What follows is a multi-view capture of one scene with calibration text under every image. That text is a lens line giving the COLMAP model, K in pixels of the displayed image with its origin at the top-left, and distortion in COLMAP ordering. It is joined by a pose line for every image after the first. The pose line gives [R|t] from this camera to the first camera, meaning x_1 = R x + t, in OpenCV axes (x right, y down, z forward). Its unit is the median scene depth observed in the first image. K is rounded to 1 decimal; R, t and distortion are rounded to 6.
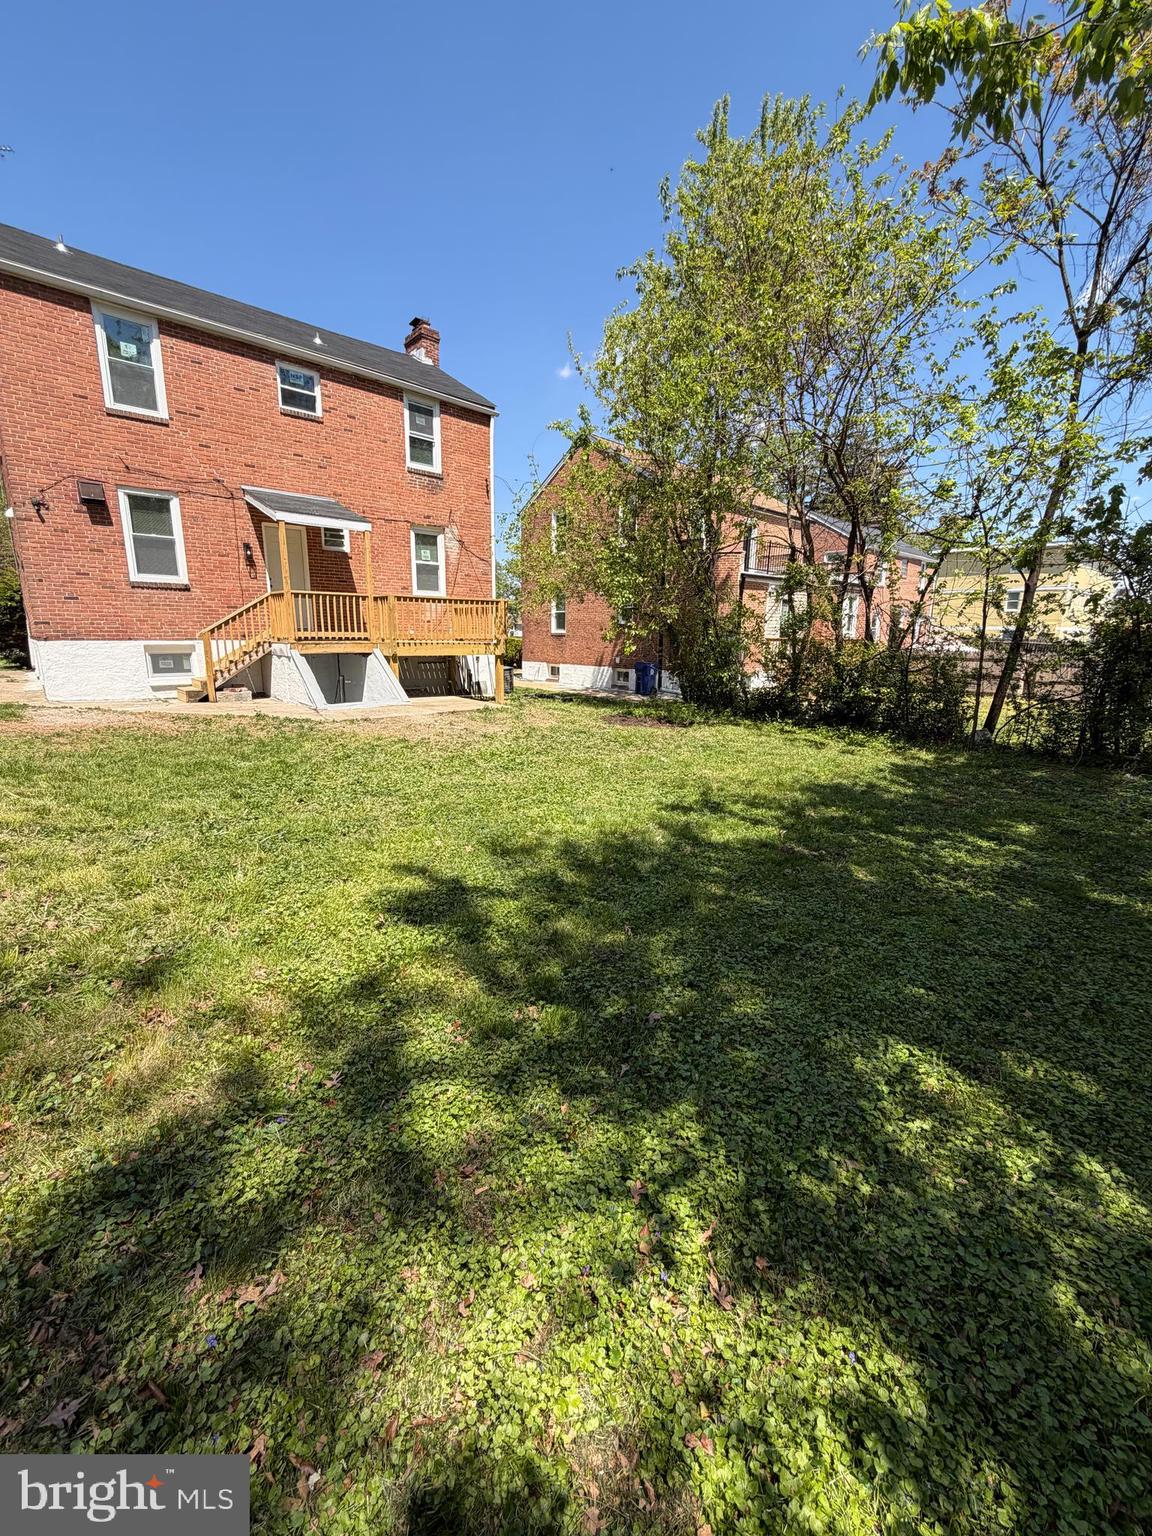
lens RADIAL K [[613.0, 0, 564.3], [0, 613.0, 769.7], [0, 0, 1]] dist [0.001650, -0.000667]
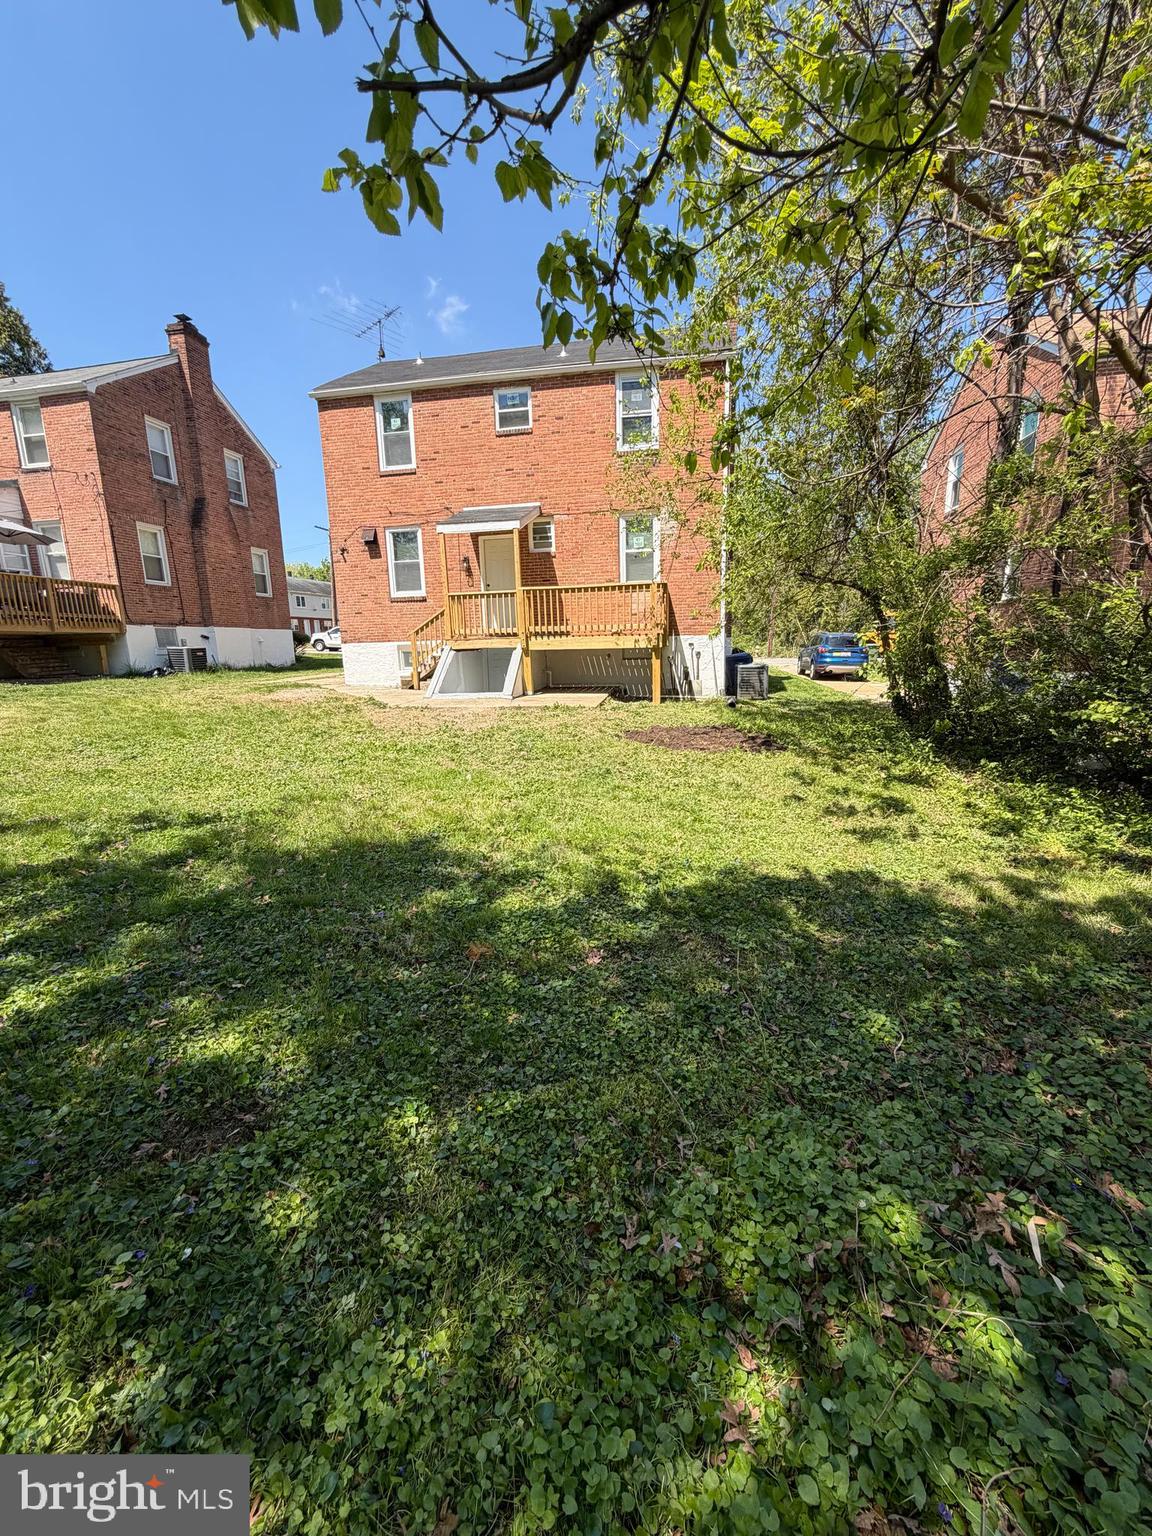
lens RADIAL K [[613.0, 0, 572.7], [0, 613.0, 764.3], [0, 0, 1]] dist [0.001650, -0.000667]
pose [[0.625278, 0.123359, -0.770591, 0.595453], [-0.138187, 0.989326, 0.046246, -0.062219], [0.768070, 0.077569, 0.635650, 0.467567]]
